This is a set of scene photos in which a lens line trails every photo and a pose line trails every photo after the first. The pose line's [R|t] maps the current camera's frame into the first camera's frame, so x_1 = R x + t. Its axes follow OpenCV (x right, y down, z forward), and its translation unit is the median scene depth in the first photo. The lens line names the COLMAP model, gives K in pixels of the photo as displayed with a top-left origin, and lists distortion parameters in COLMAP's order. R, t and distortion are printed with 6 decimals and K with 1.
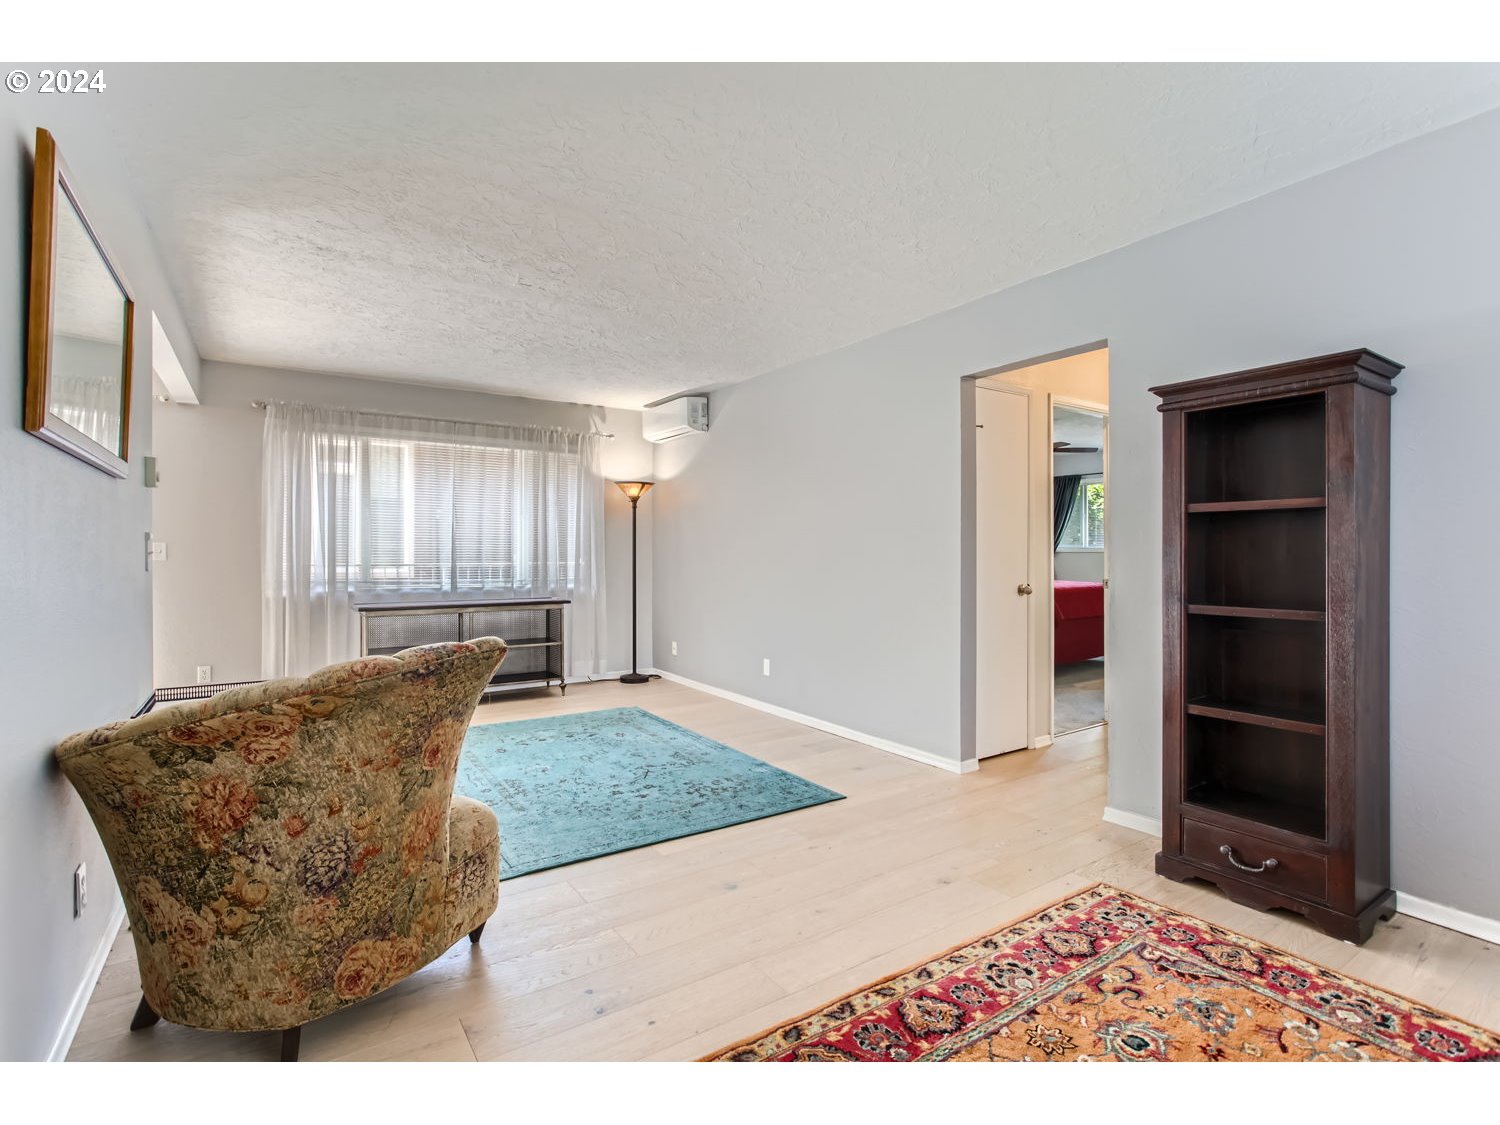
lens RADIAL K [[709.5, 0, 729.1], [0, 709.5, 555.3], [0, 0, 1]] dist [-0.027509, 0.000095]
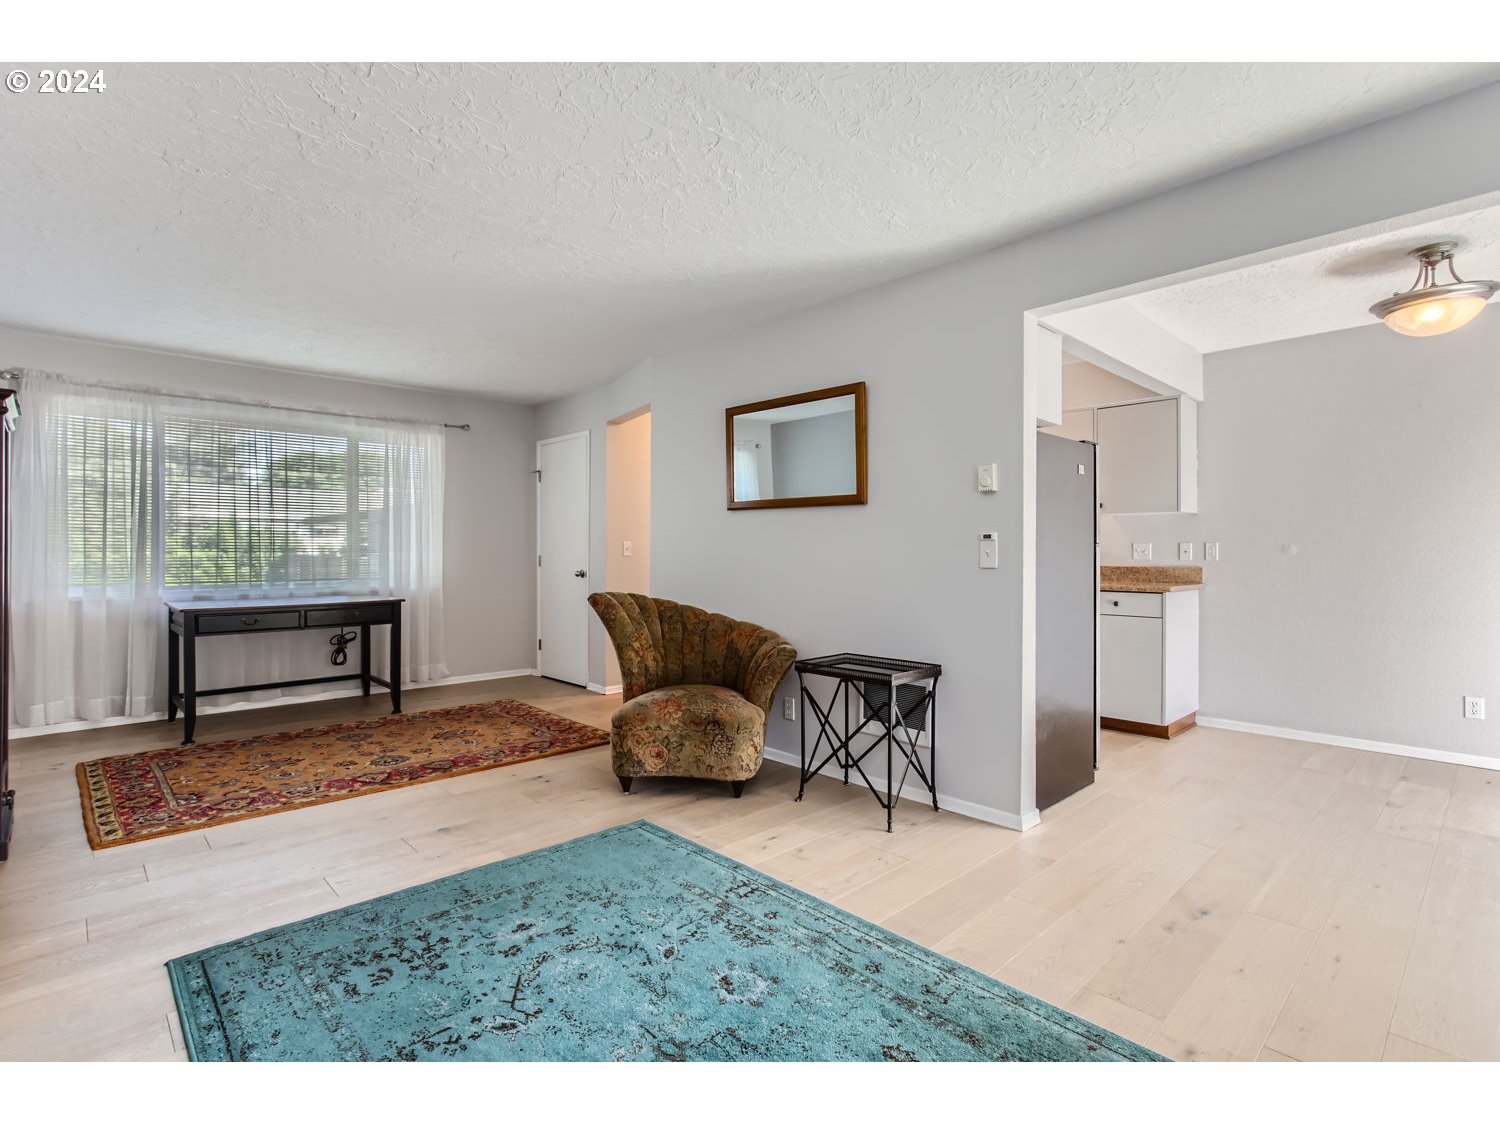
lens RADIAL K [[731.7, 0, 752.9], [0, 731.7, 551.4], [0, 0, 1]] dist [-0.030998, 0.018419]
pose [[-0.980431, -0.000074, -0.196864, -0.169973], [-0.000566, 0.999997, 0.002442, -0.005123], [0.196863, 0.002505, -0.980428, 1.450293]]
